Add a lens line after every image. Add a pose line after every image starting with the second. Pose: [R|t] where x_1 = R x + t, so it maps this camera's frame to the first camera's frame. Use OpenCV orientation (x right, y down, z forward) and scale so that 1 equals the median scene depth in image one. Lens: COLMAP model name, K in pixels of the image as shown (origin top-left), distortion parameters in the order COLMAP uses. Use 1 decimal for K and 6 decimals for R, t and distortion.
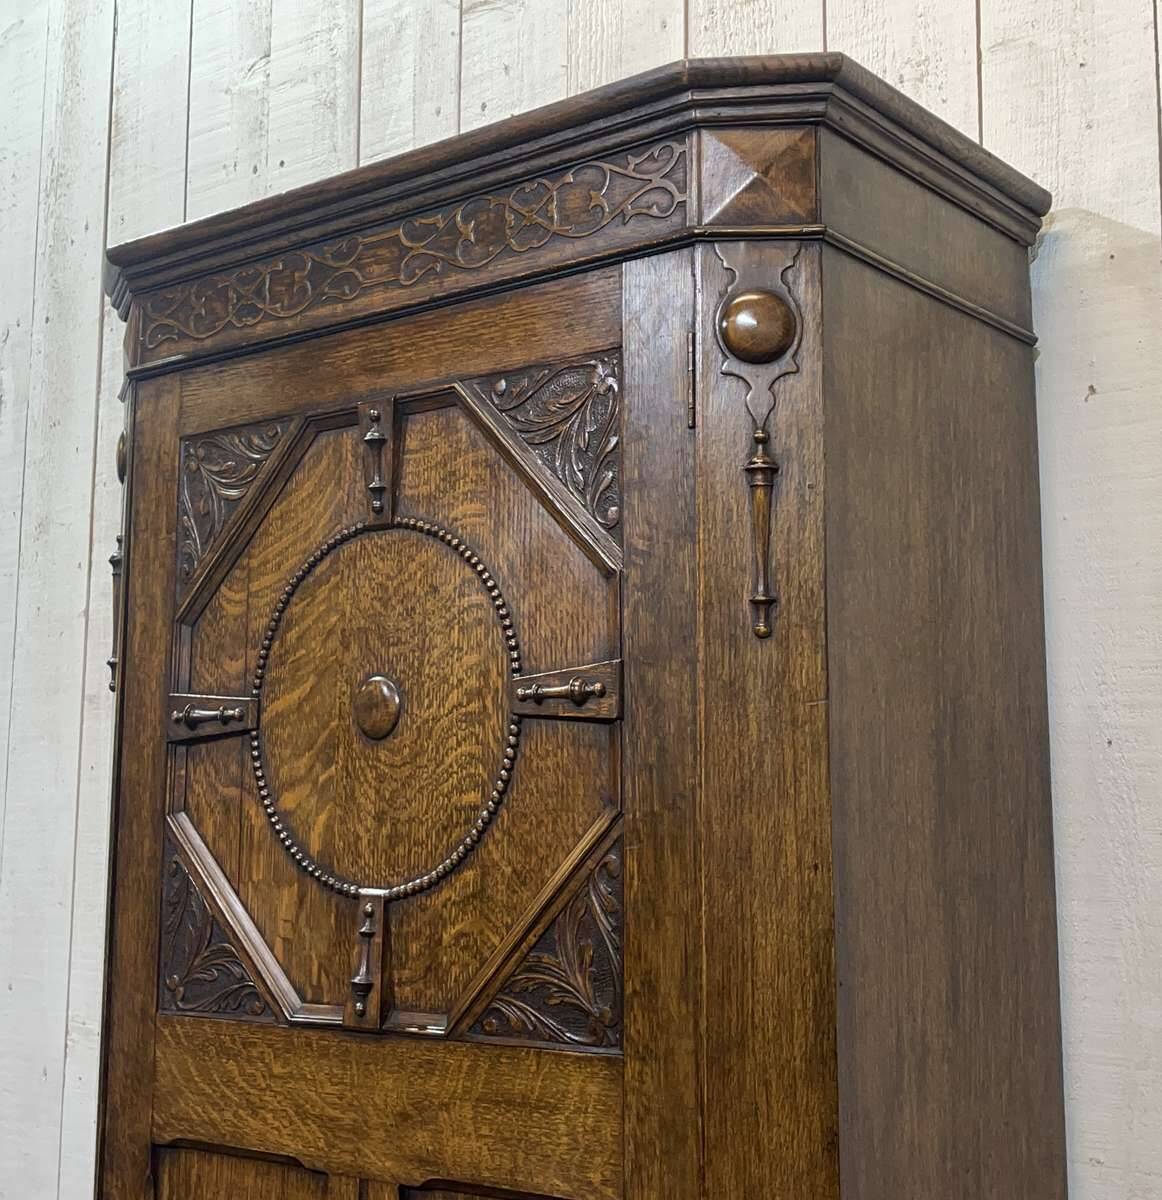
lens RADIAL K [[1804.6, 0, 616.2], [0, 1804.6, 579.3], [0, 0, 1]] dist [0.056254, 0.000000]
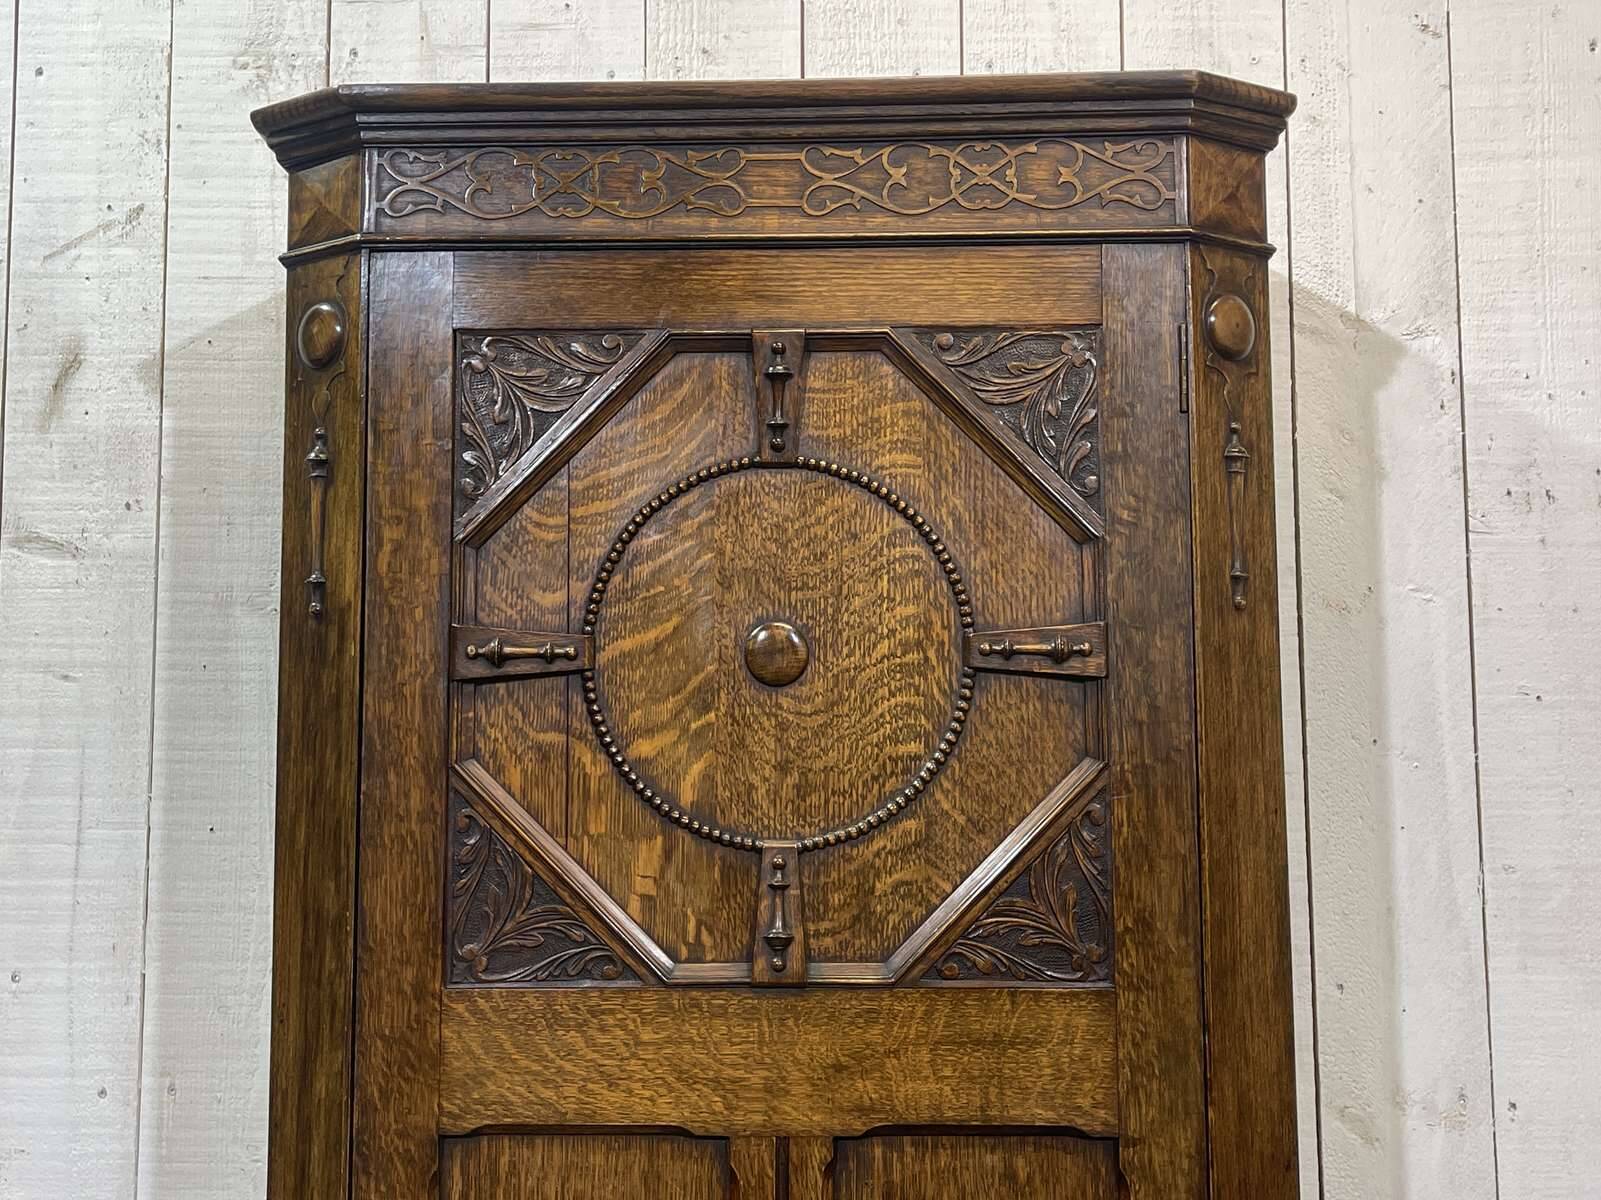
lens RADIAL K [[1772.6, 0, 801.9], [0, 1772.6, 585.1], [0, 0, 1]] dist [0.069677, 0.000000]
pose [[0.802542, 0.049883, 0.594506, -0.700485], [-0.080809, 0.996404, 0.025482, 0.009834], [-0.591097, -0.068492, 0.803687, 0.240544]]
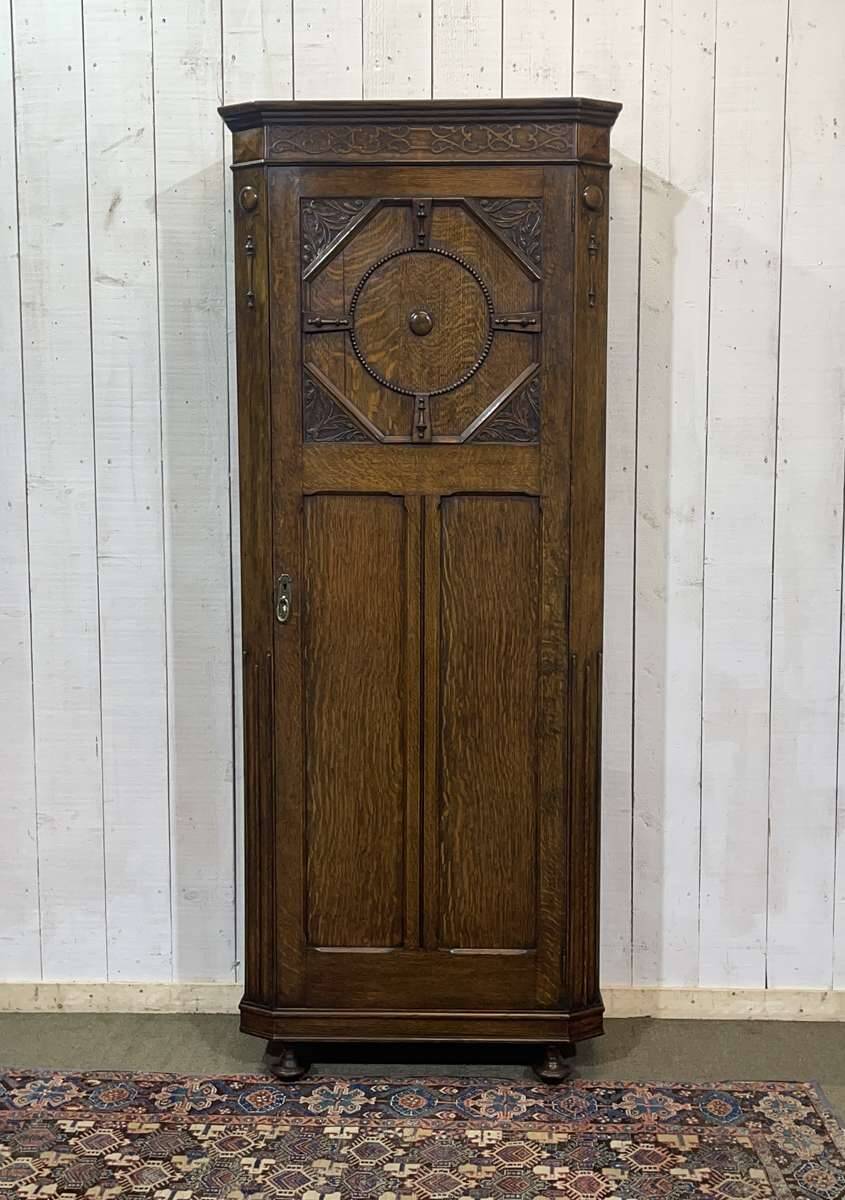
lens RADIAL K [[1412.5, 0, 429.5], [0, 1412.5, 616.0], [0, 0, 1]] dist [0.038885, 0.000000]
pose [[0.803134, -0.069742, 0.591702, -1.397215], [-0.085042, 0.969538, 0.229705, 0.010628], [-0.589698, -0.234803, 0.772738, -0.708361]]
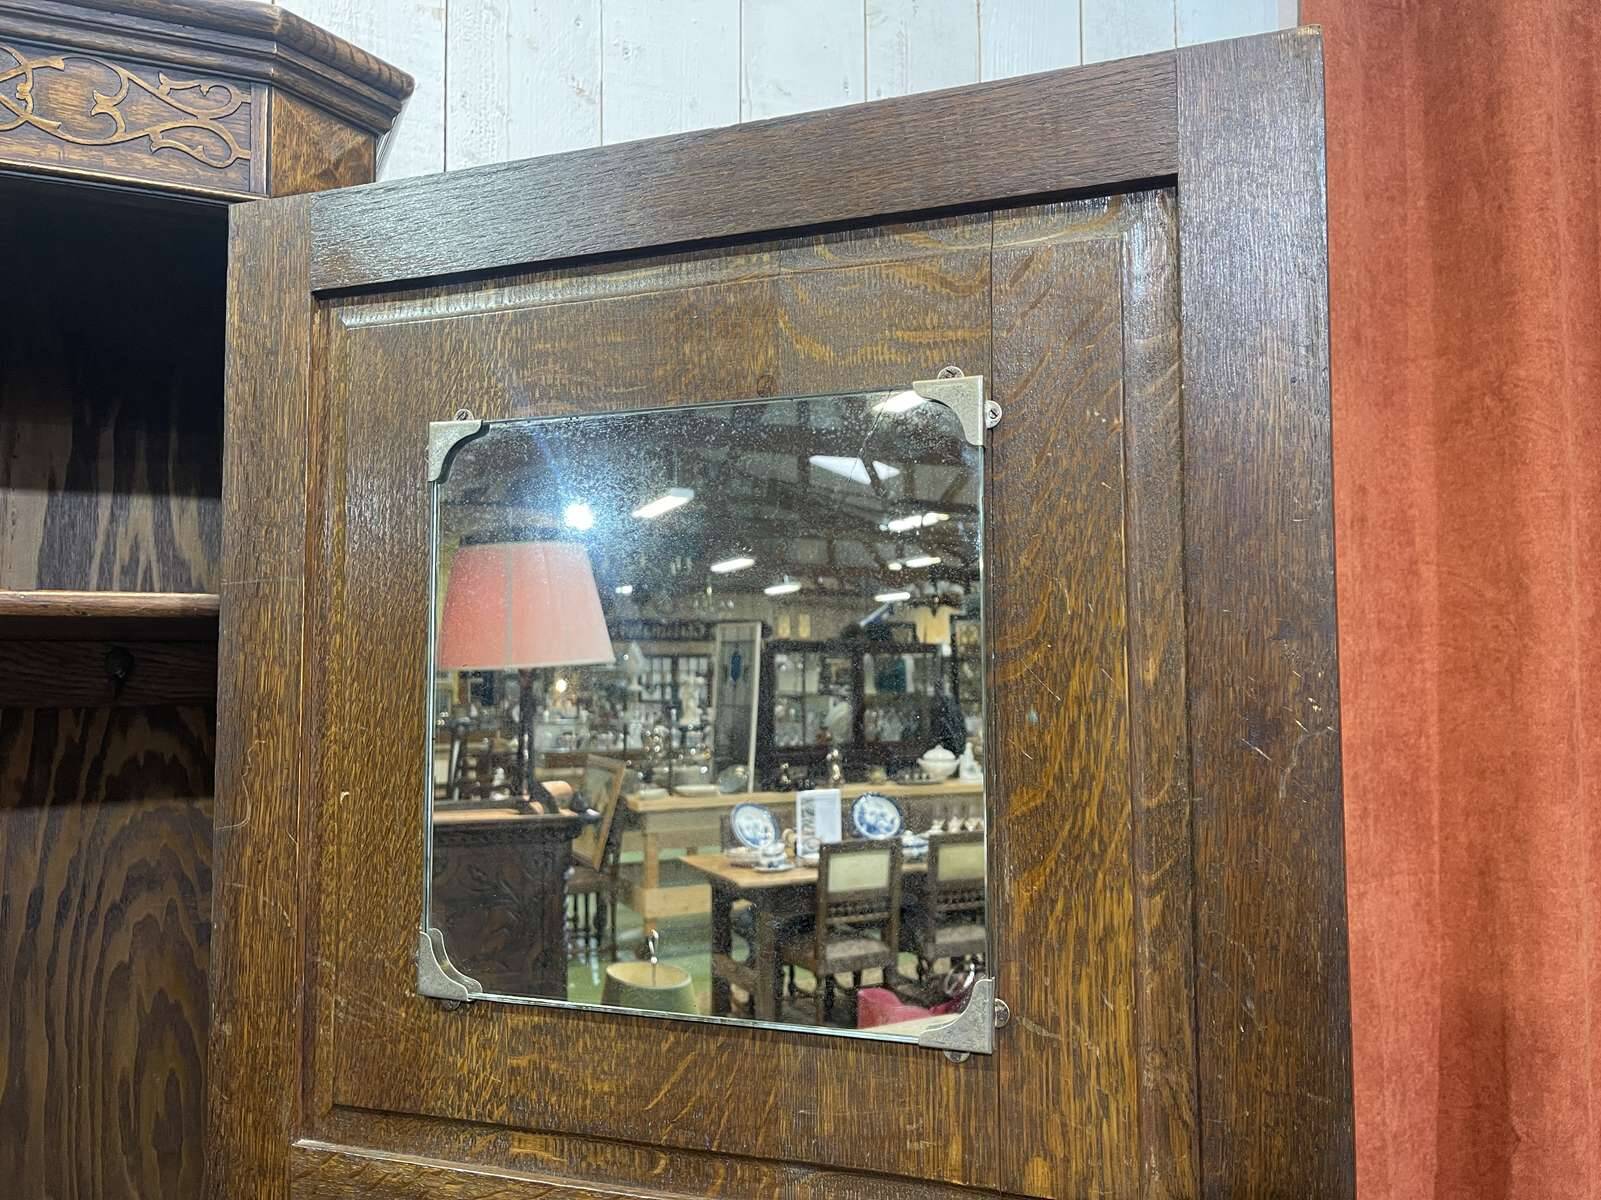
lens RADIAL K [[1209.9, 0, 807.4], [0, 1209.9, 596.6], [0, 0, 1]] dist [0.055562, -0.068471]
pose [[0.431492, 0.051728, 0.900633, -0.343078], [-0.121237, 0.992623, 0.001073, -0.028273], [-0.893933, -0.109653, 0.434580, 0.434708]]
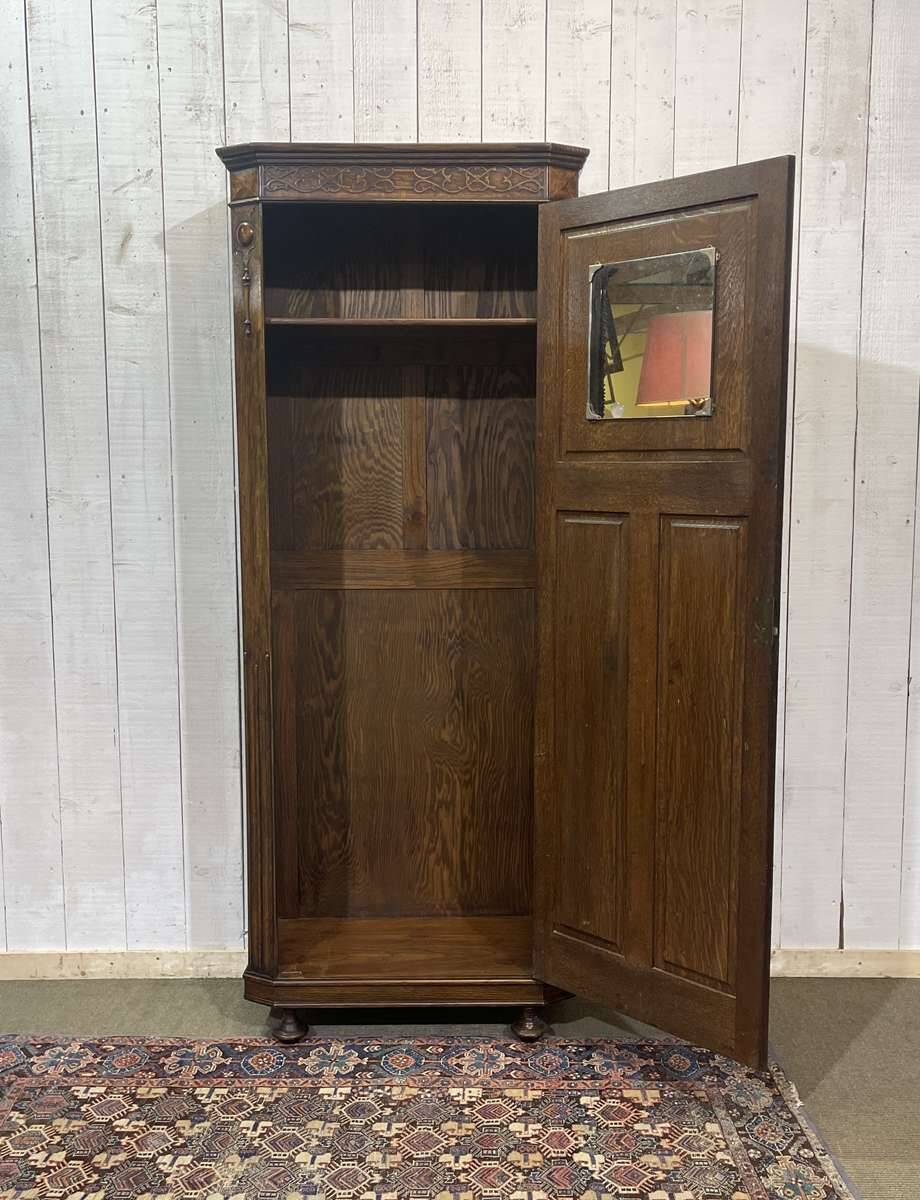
lens RADIAL K [[1195.2, 0, 483.2], [0, 1195.2, 617.2], [0, 0, 1]] dist [0.035525, 0.000000]
pose [[0.780722, -0.079334, 0.619822, -1.269216], [-0.090273, 0.967183, 0.237502, 0.019328], [-0.618323, -0.241376, 0.747940, -0.603141]]
